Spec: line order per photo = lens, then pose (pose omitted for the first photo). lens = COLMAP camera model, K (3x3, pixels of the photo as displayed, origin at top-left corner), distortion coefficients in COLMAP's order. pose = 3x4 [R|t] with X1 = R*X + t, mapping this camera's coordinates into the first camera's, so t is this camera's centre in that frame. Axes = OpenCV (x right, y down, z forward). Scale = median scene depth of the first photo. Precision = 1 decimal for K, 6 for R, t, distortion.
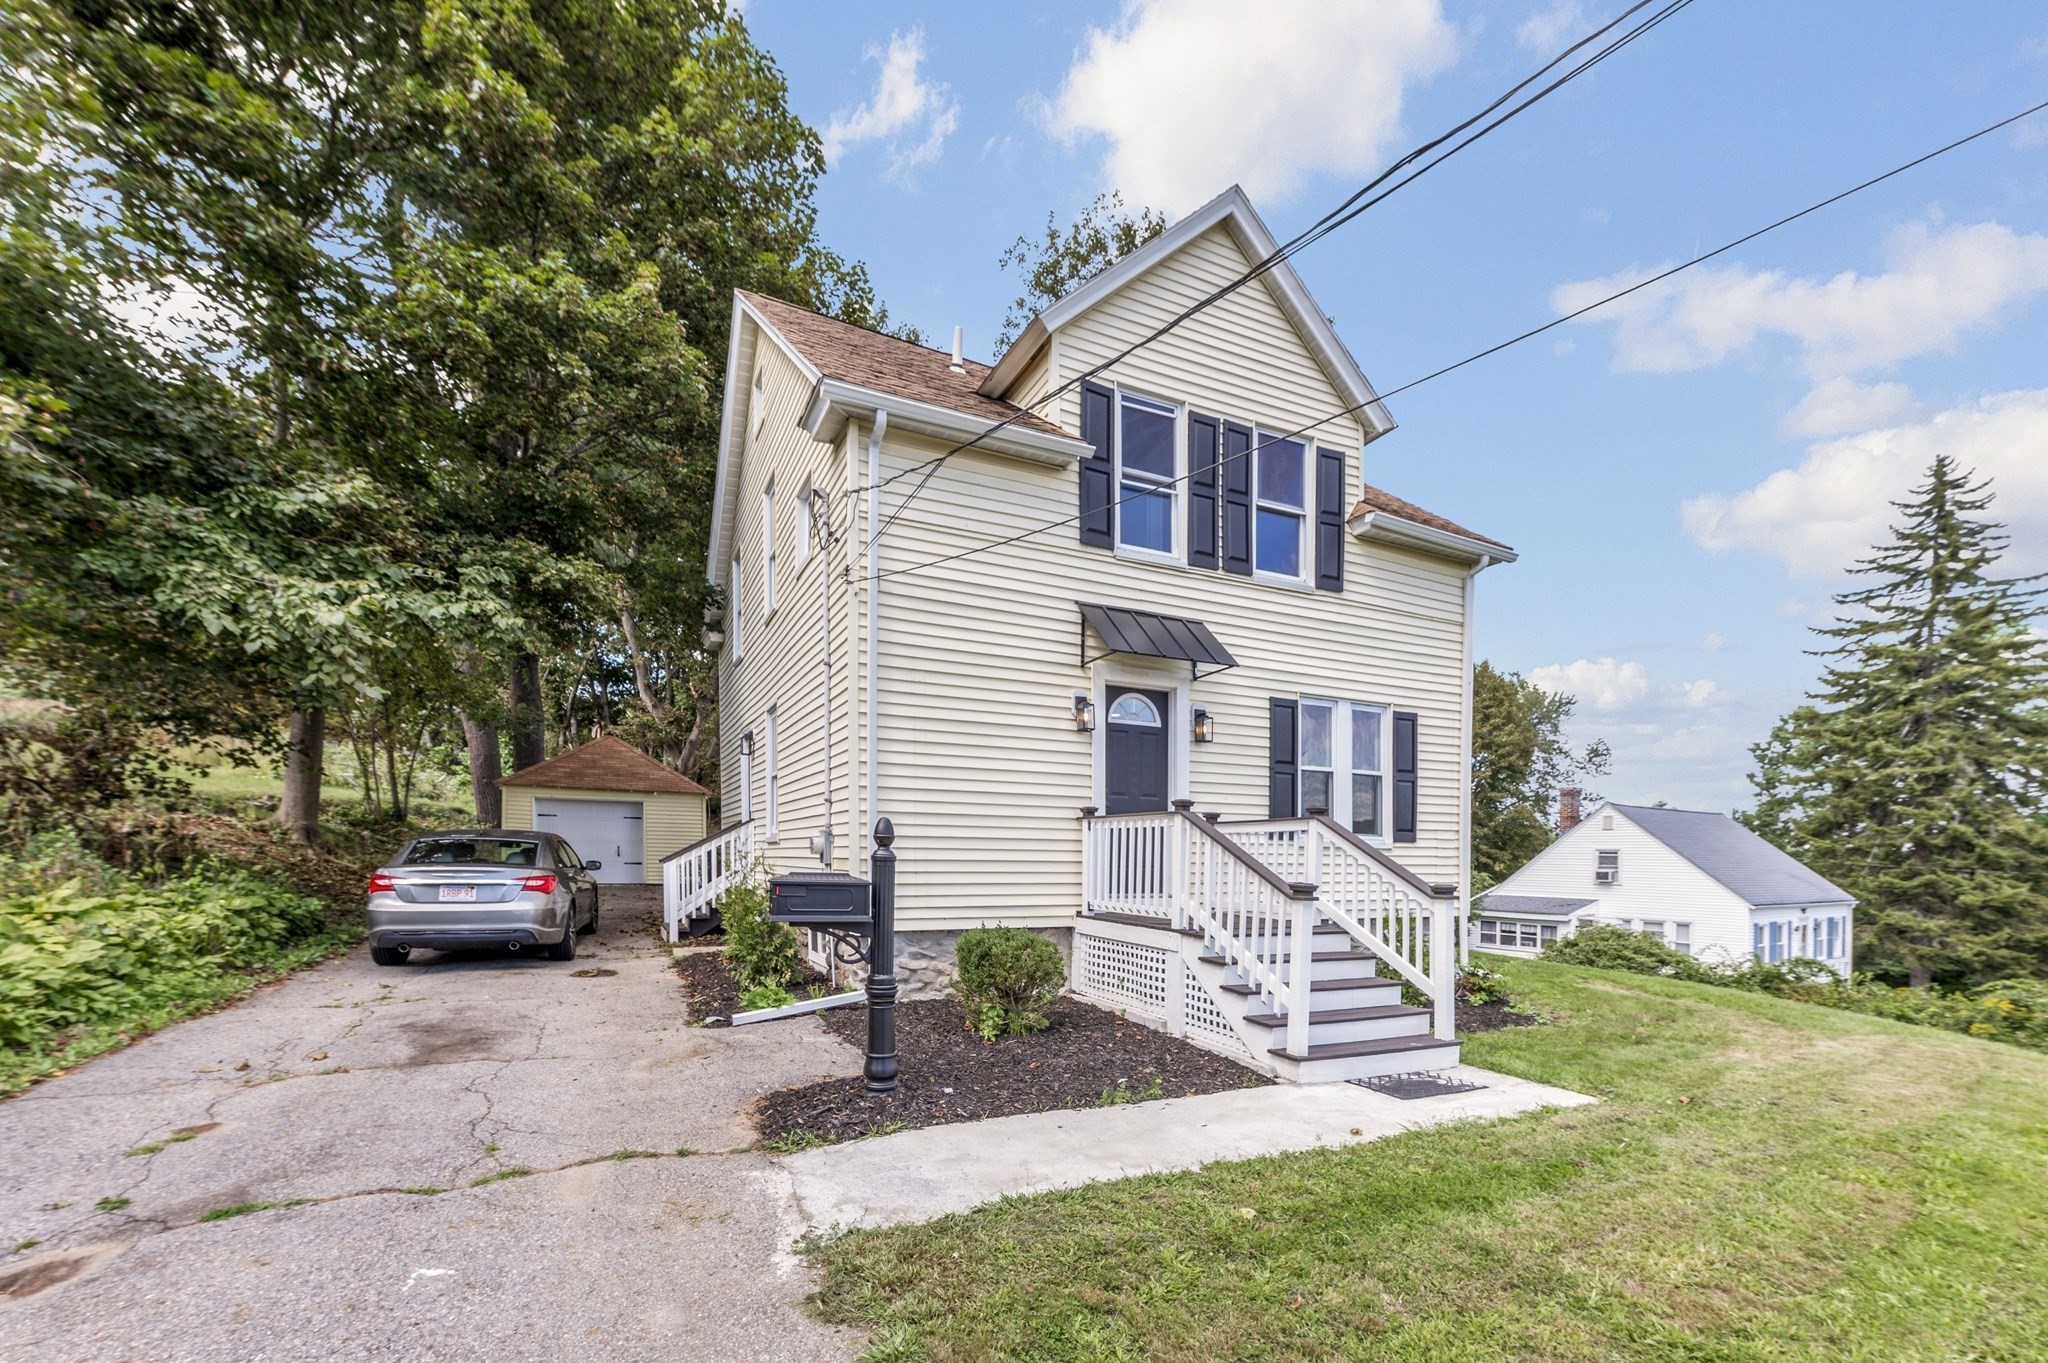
lens RADIAL K [[809.1, 0, 998.4], [0, 809.1, 624.1], [0, 0, 1]] dist [0.009660, 0.000338]
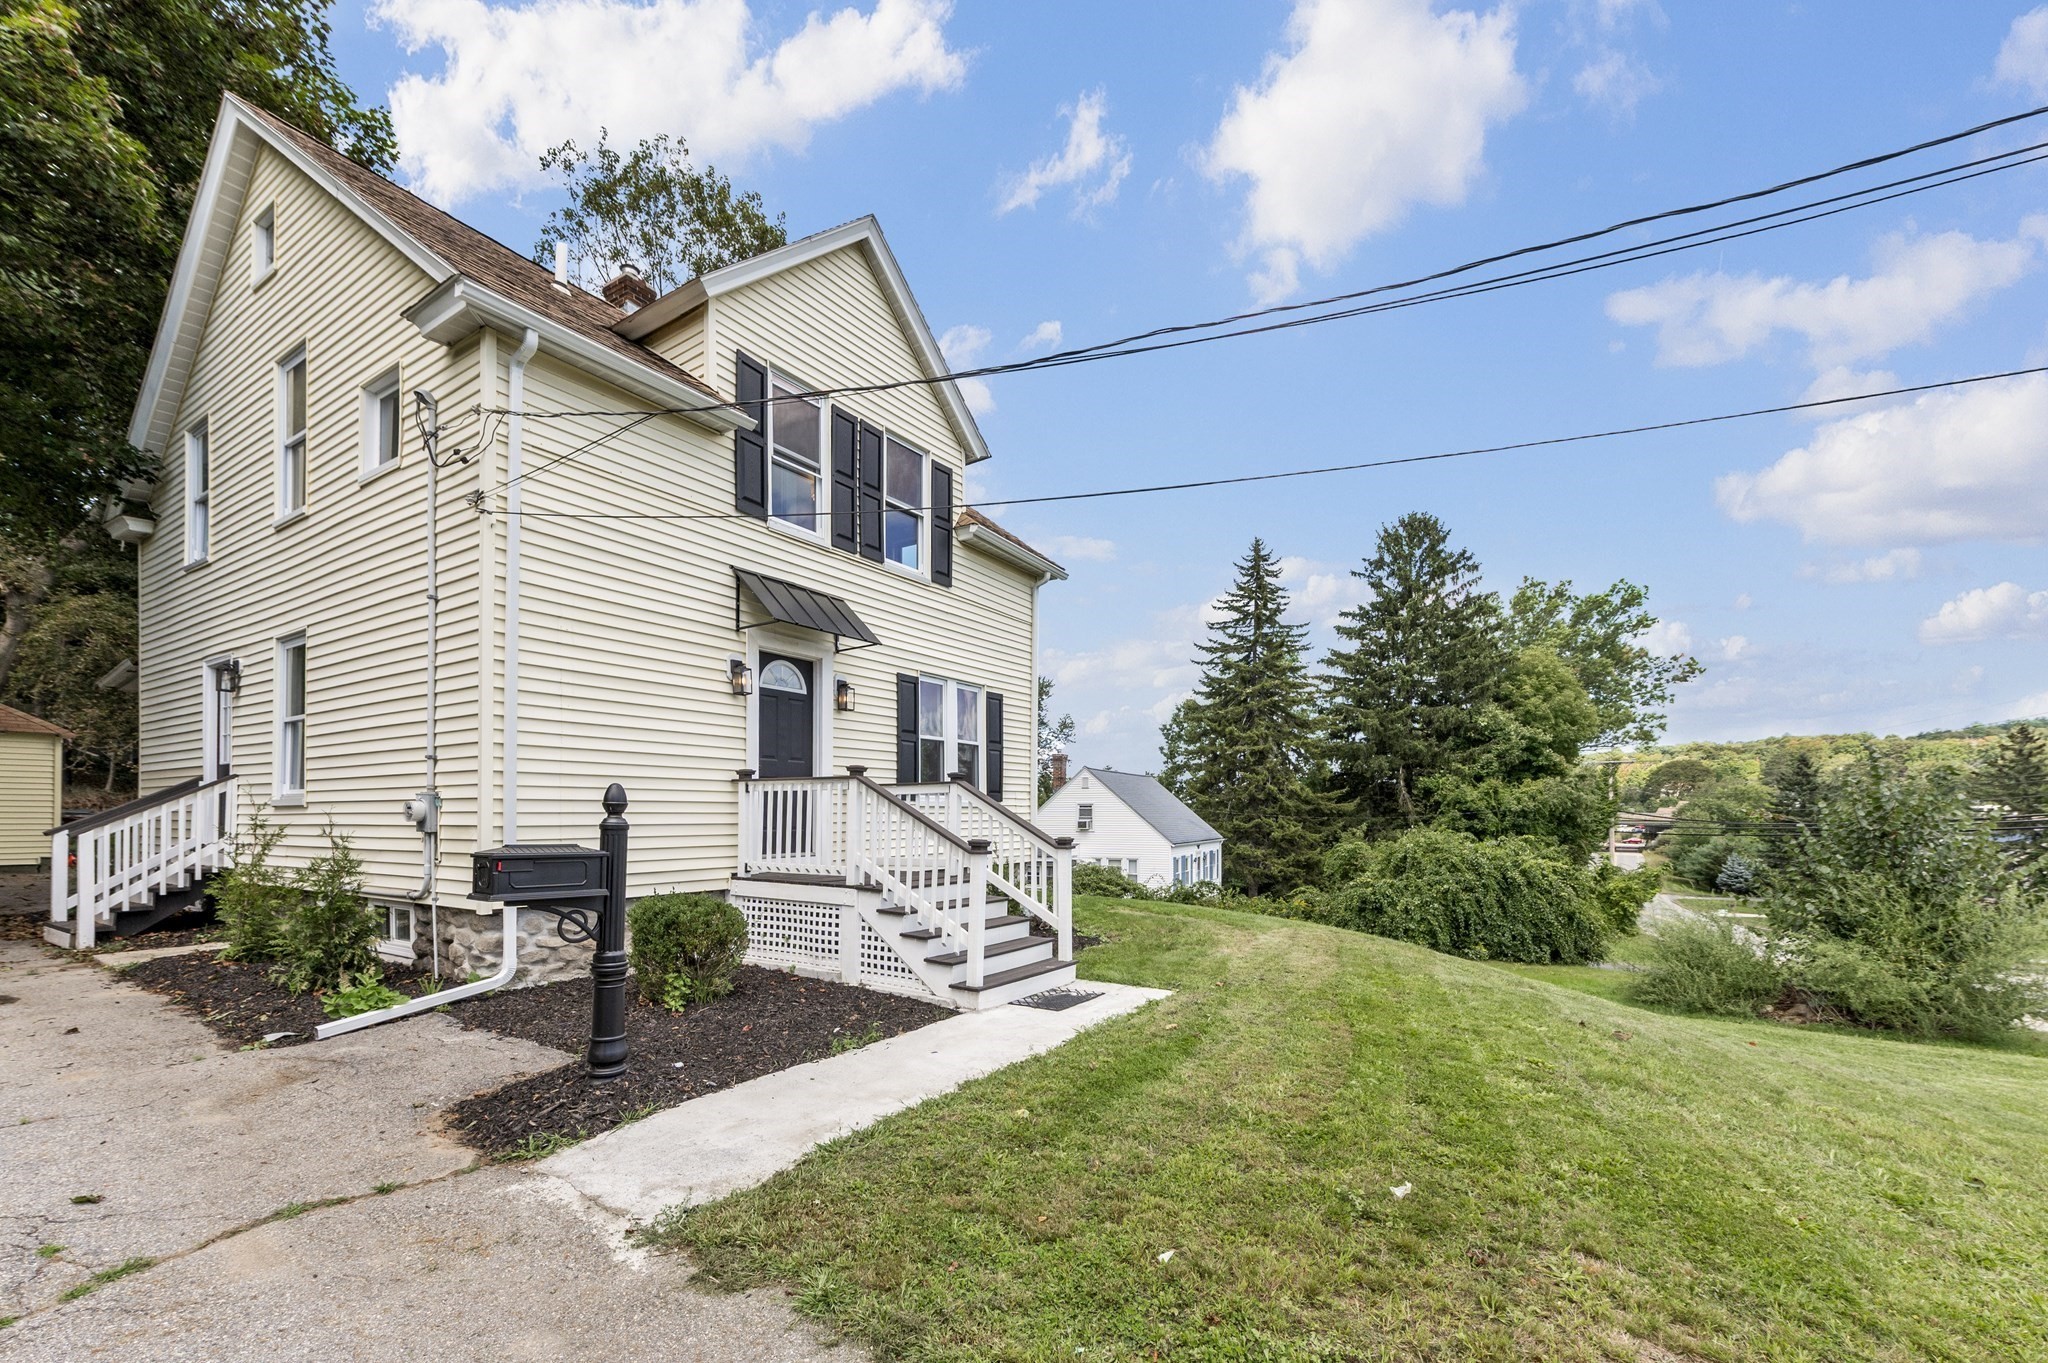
lens RADIAL K [[800.0, 0, 905.9], [0, 800.0, 514.3], [0, 0, 1]] dist [0.008987, -0.000172]
pose [[0.870352, 0.159444, 0.465902, -0.228963], [-0.124360, 0.986630, -0.105335, -0.014792], [-0.476468, 0.033739, 0.878544, -0.015453]]
